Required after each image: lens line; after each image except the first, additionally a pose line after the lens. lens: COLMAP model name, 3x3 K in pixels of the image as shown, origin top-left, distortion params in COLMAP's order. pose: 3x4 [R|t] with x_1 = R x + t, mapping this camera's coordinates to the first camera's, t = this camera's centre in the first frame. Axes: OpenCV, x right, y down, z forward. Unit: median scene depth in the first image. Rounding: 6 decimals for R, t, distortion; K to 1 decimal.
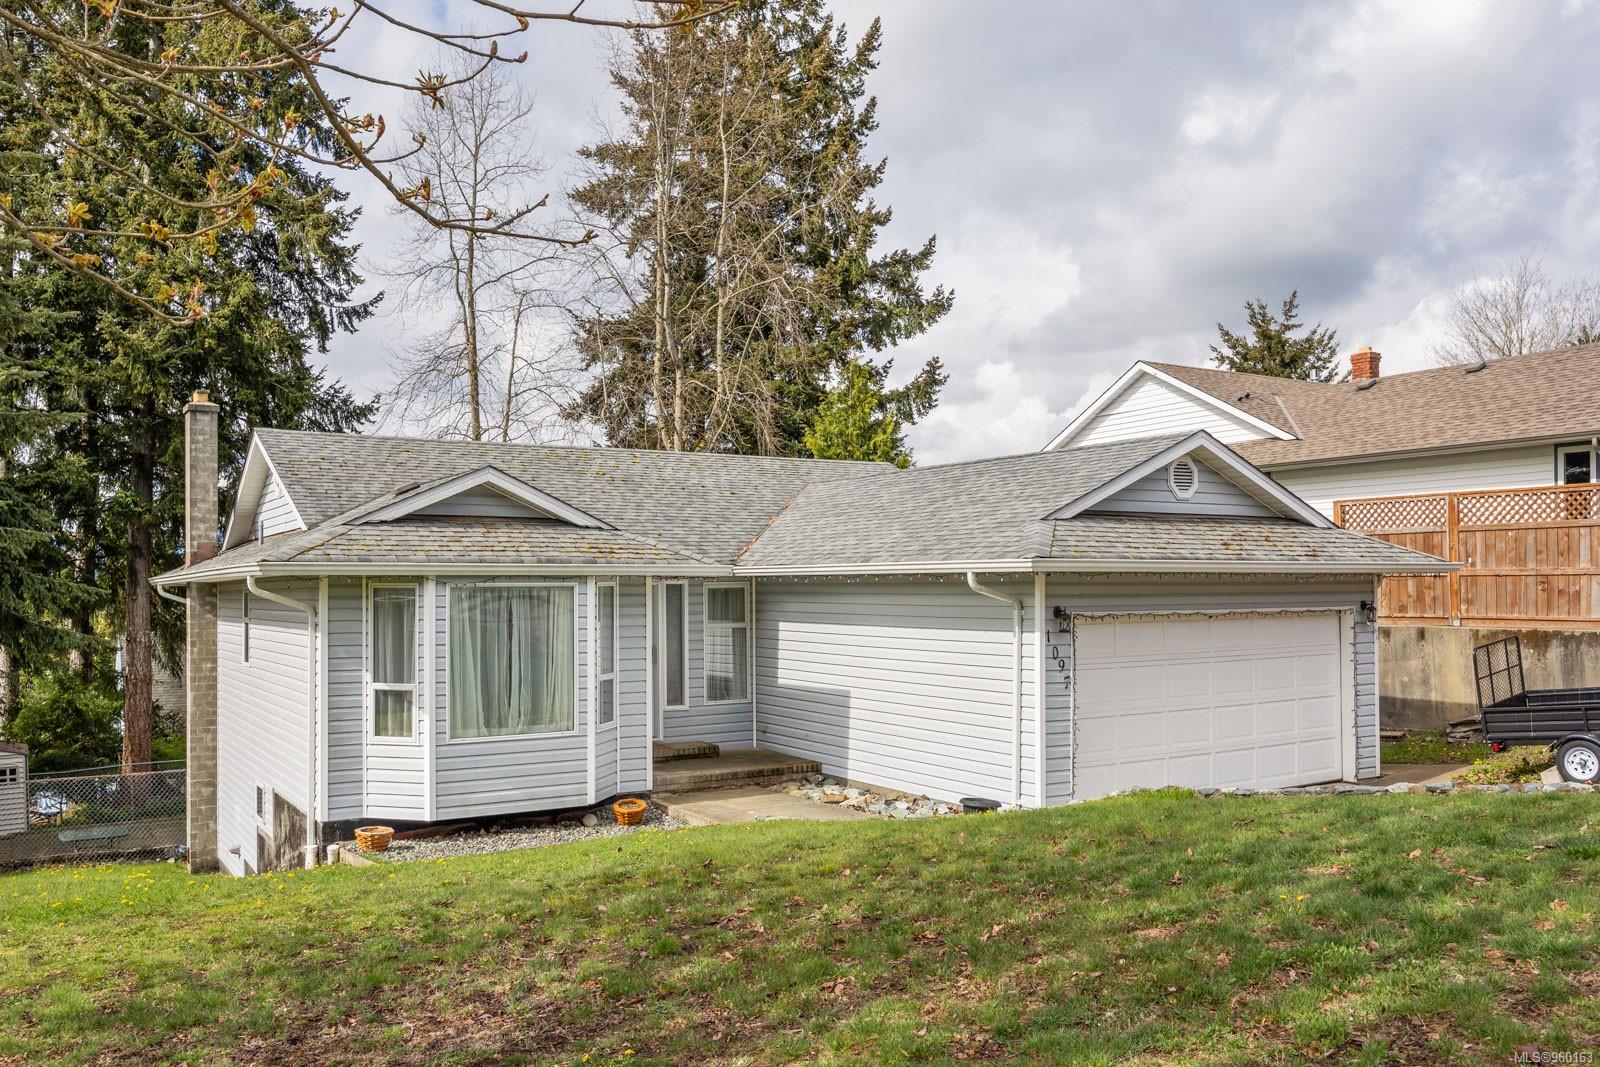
lens RADIAL K [[1287.4, 0, 801.8], [0, 1287.4, 548.3], [0, 0, 1]] dist [-0.011278, -0.001913]
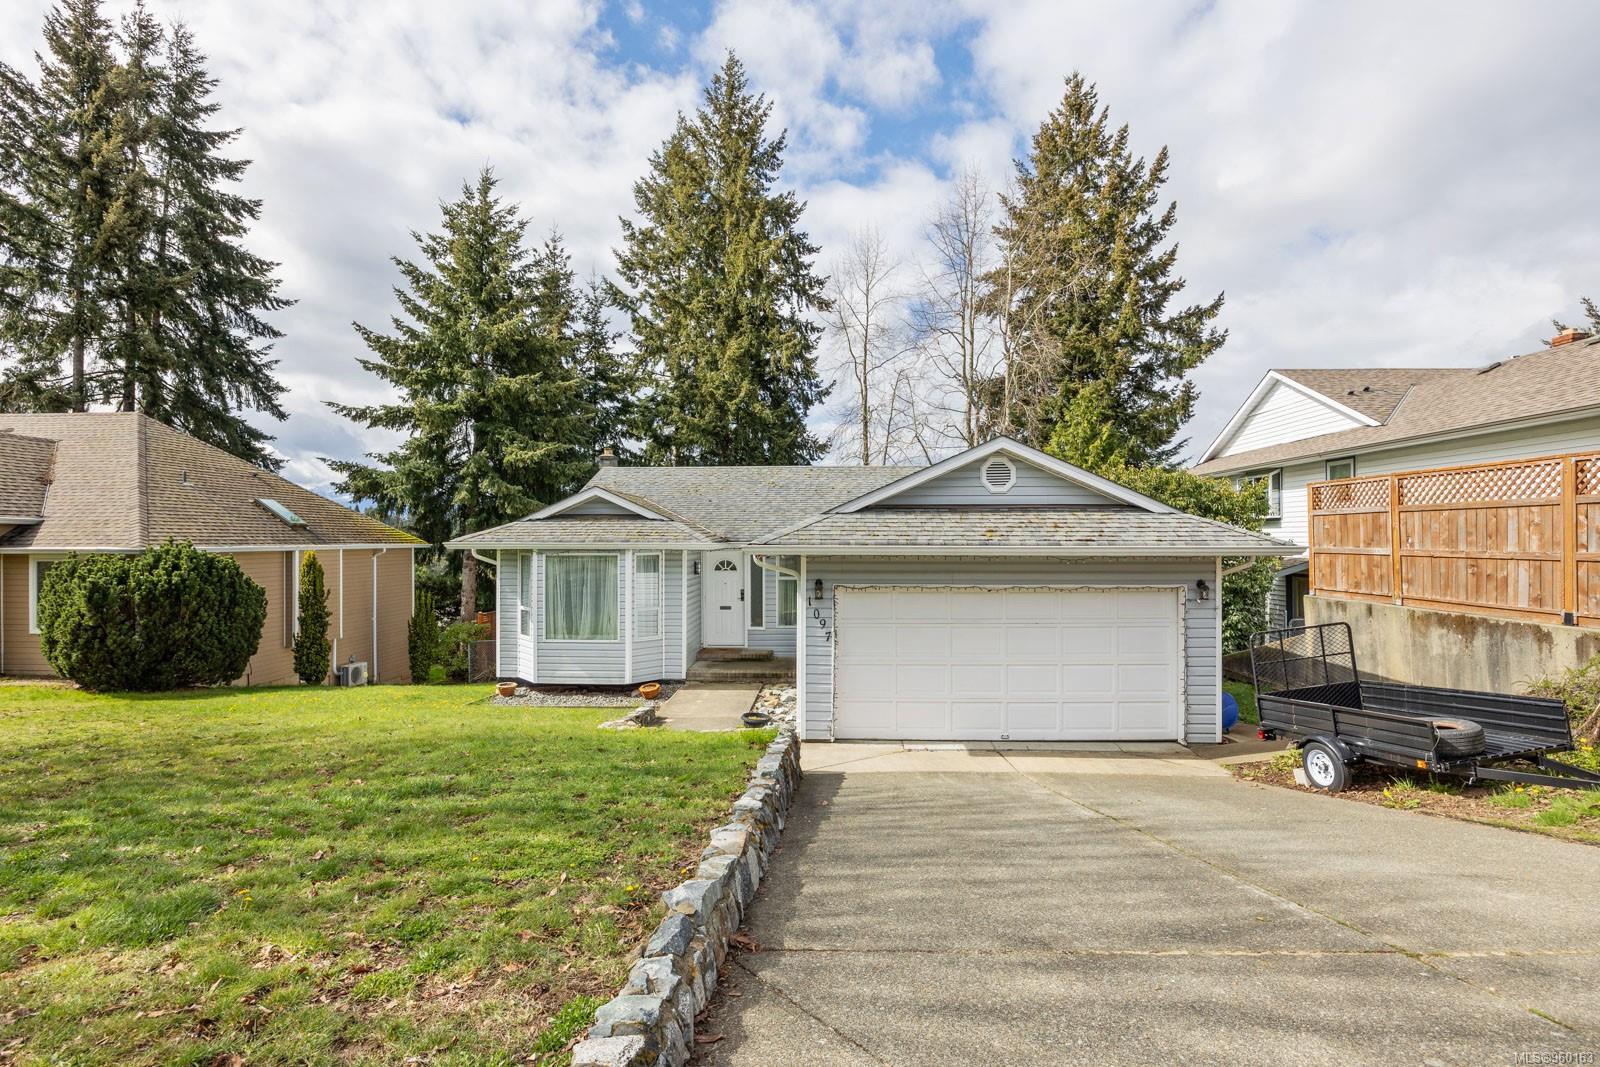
lens RADIAL K [[727.6, 0, 800.3], [0, 727.6, 526.2], [0, 0, 1]] dist [-0.016771, -0.000195]
pose [[0.825834, -0.003276, -0.563904, 0.459234], [0.011797, 0.999865, 0.011468, -0.014249], [0.563790, -0.016123, 0.825761, 0.277252]]
